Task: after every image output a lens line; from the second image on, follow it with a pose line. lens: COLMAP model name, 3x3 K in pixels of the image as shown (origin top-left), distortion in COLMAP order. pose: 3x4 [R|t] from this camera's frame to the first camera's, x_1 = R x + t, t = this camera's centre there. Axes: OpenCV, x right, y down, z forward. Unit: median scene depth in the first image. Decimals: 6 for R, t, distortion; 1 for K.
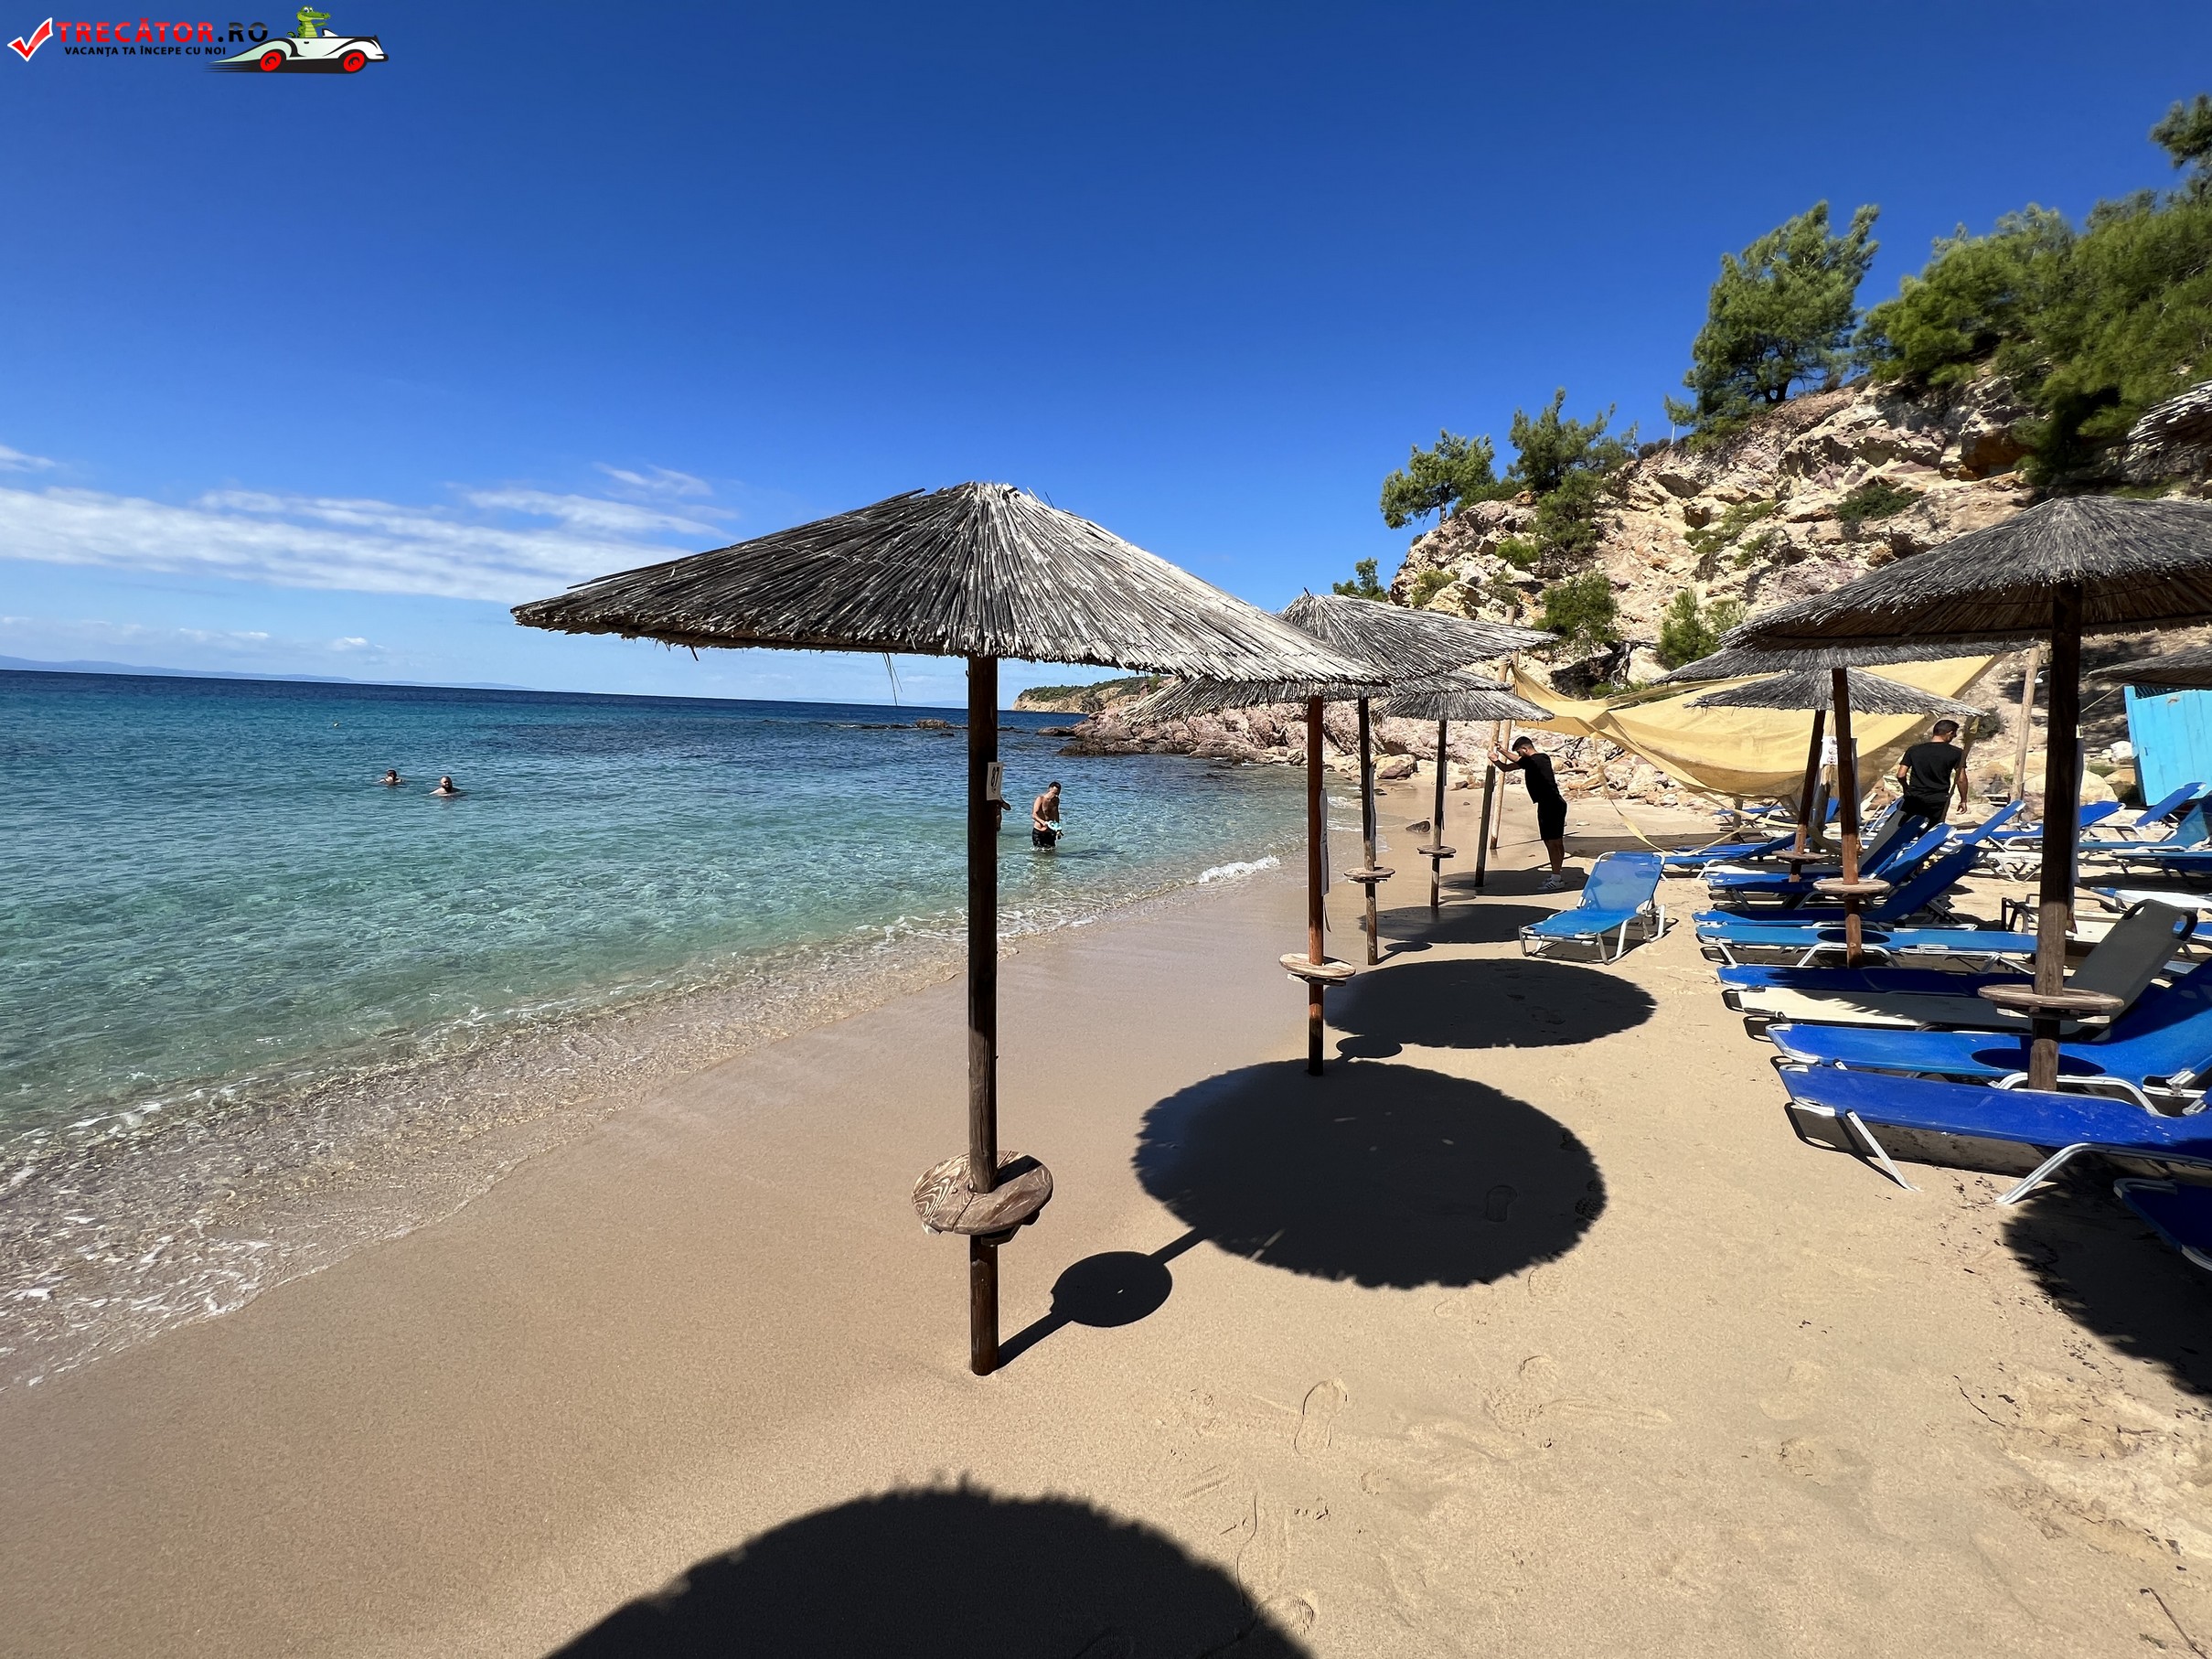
lens RADIAL K [[890.7, 0, 1105.3], [0, 890.7, 834.7], [0, 0, 1]] dist [-0.003836, 0.001275]
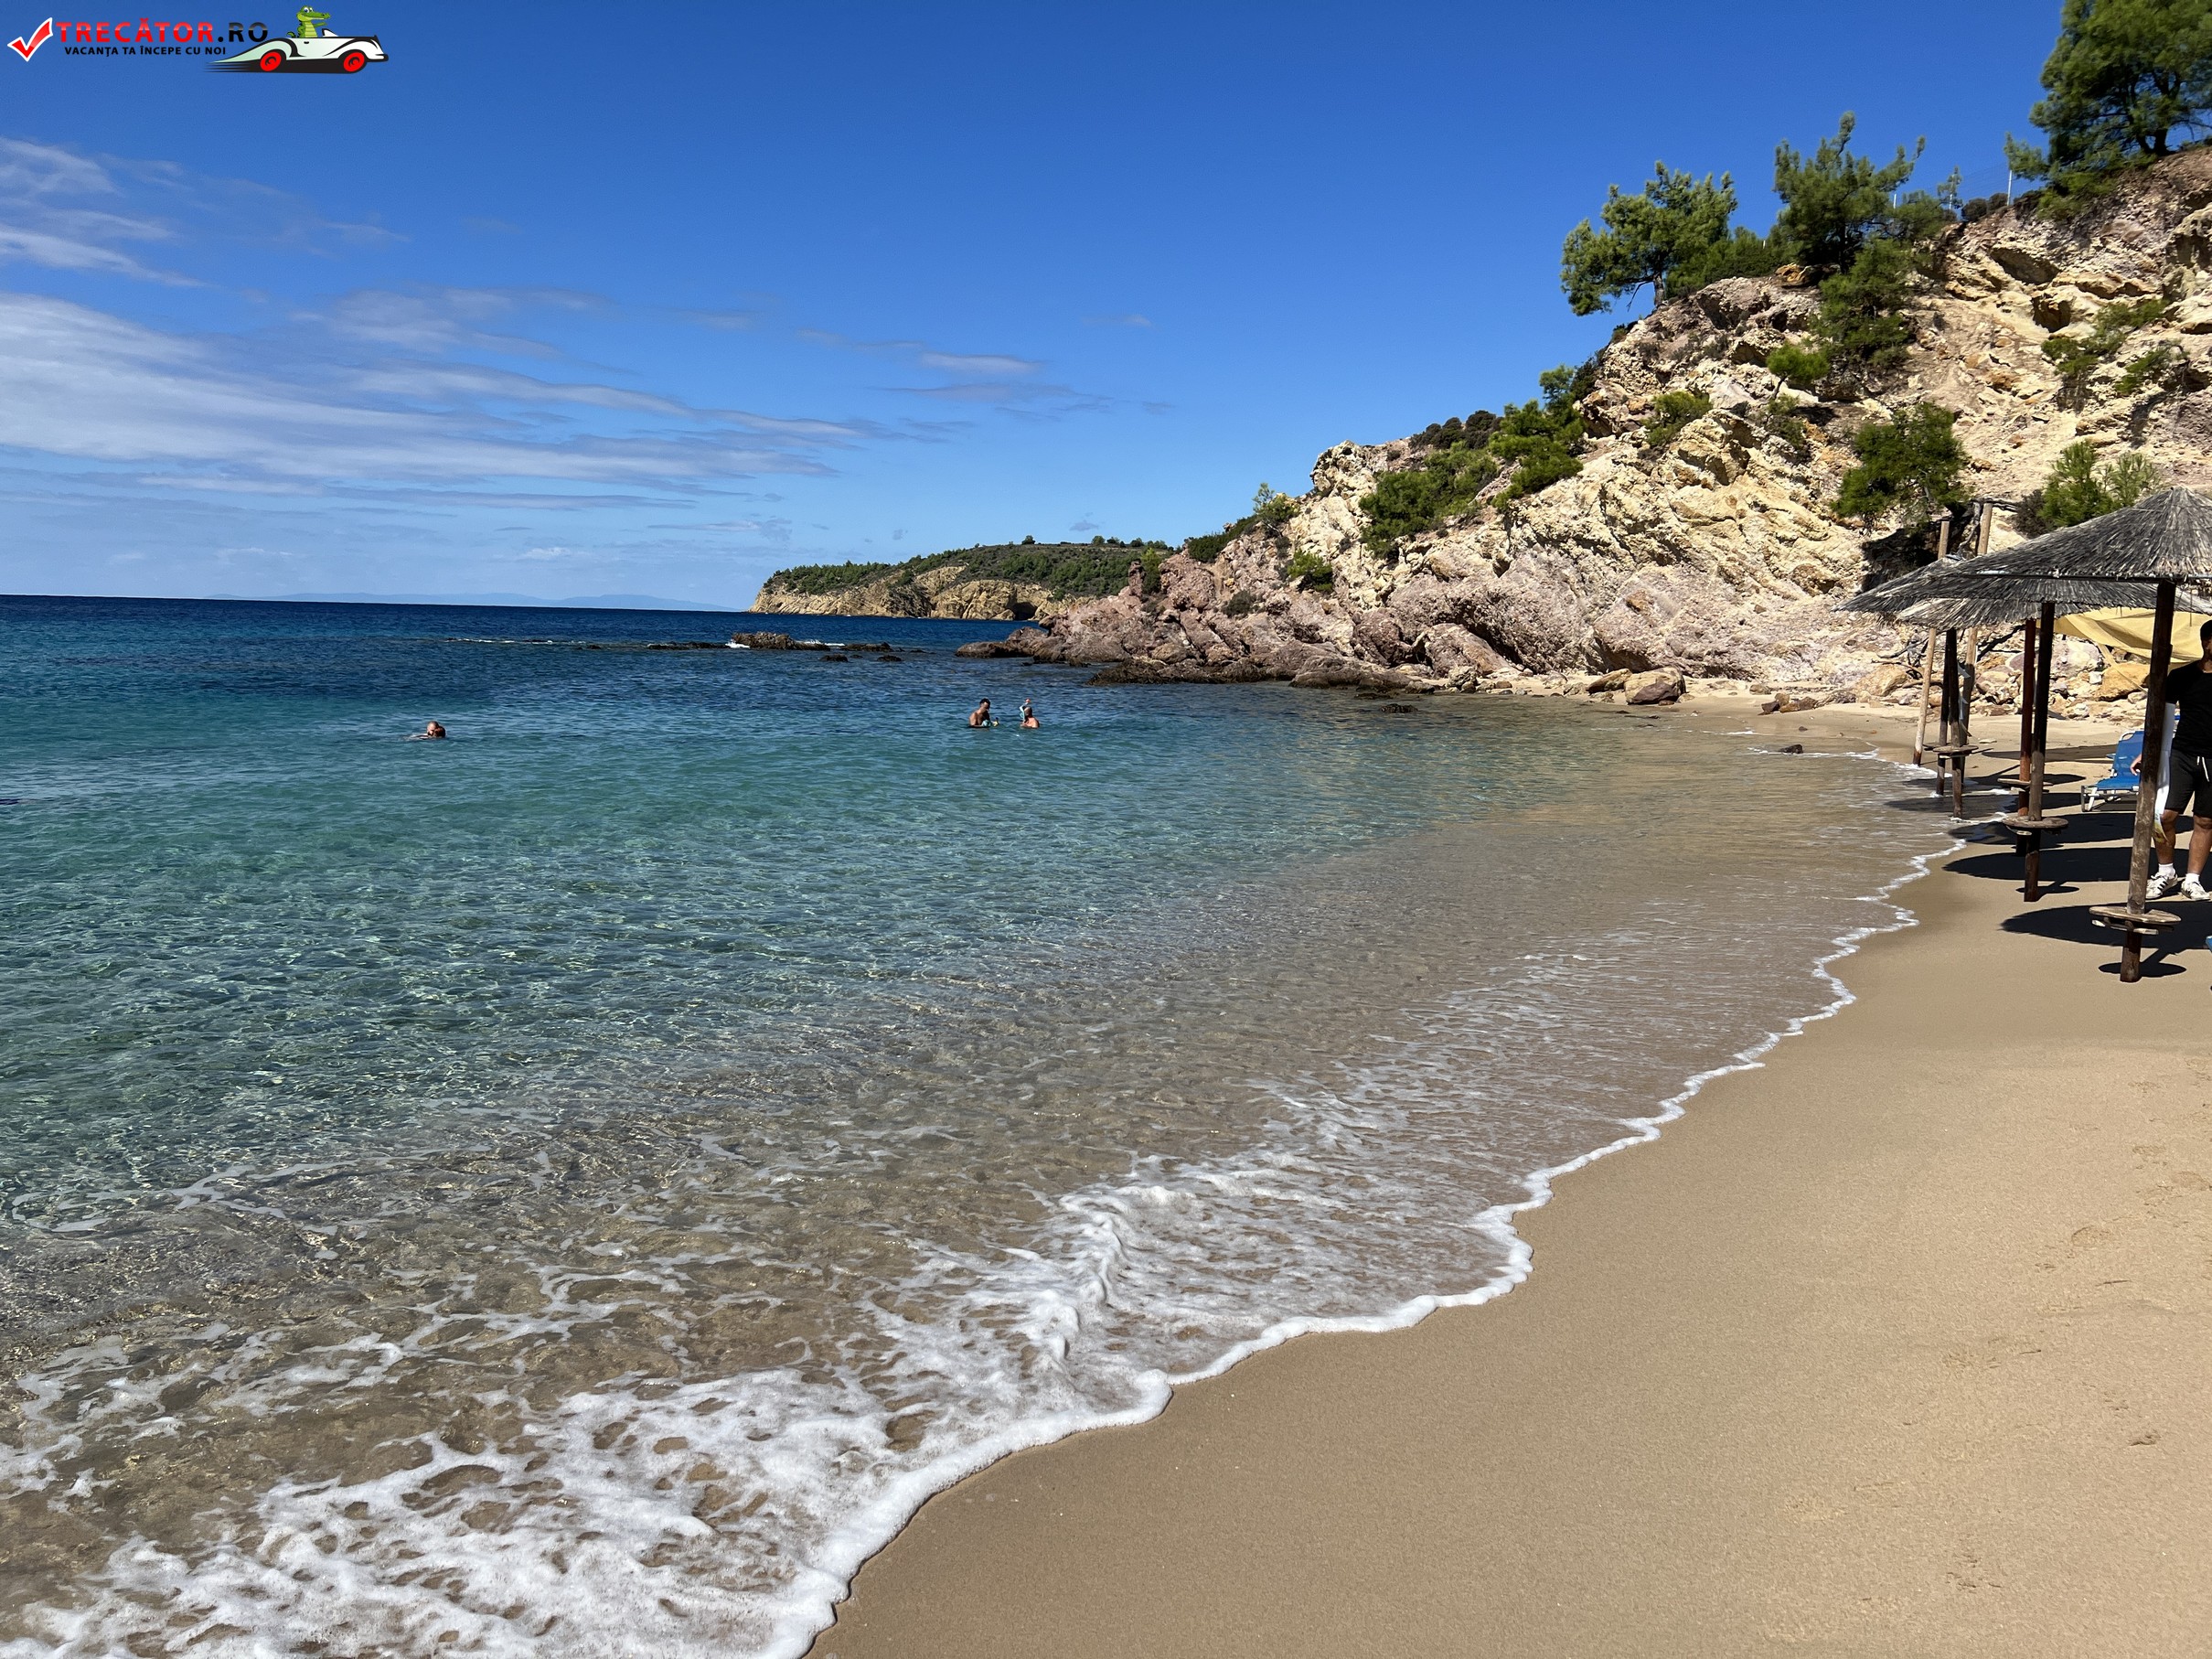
lens RADIAL K [[1676.0, 0, 1119.8], [0, 1676.0, 846.5], [0, 0, 1]] dist [0.041025, -0.043551]
pose [[0.993192, -0.034909, 0.111137, -0.255010], [0.034604, 0.999390, 0.004676, 0.029312], [-0.111233, -0.000798, 0.993794, -0.268329]]
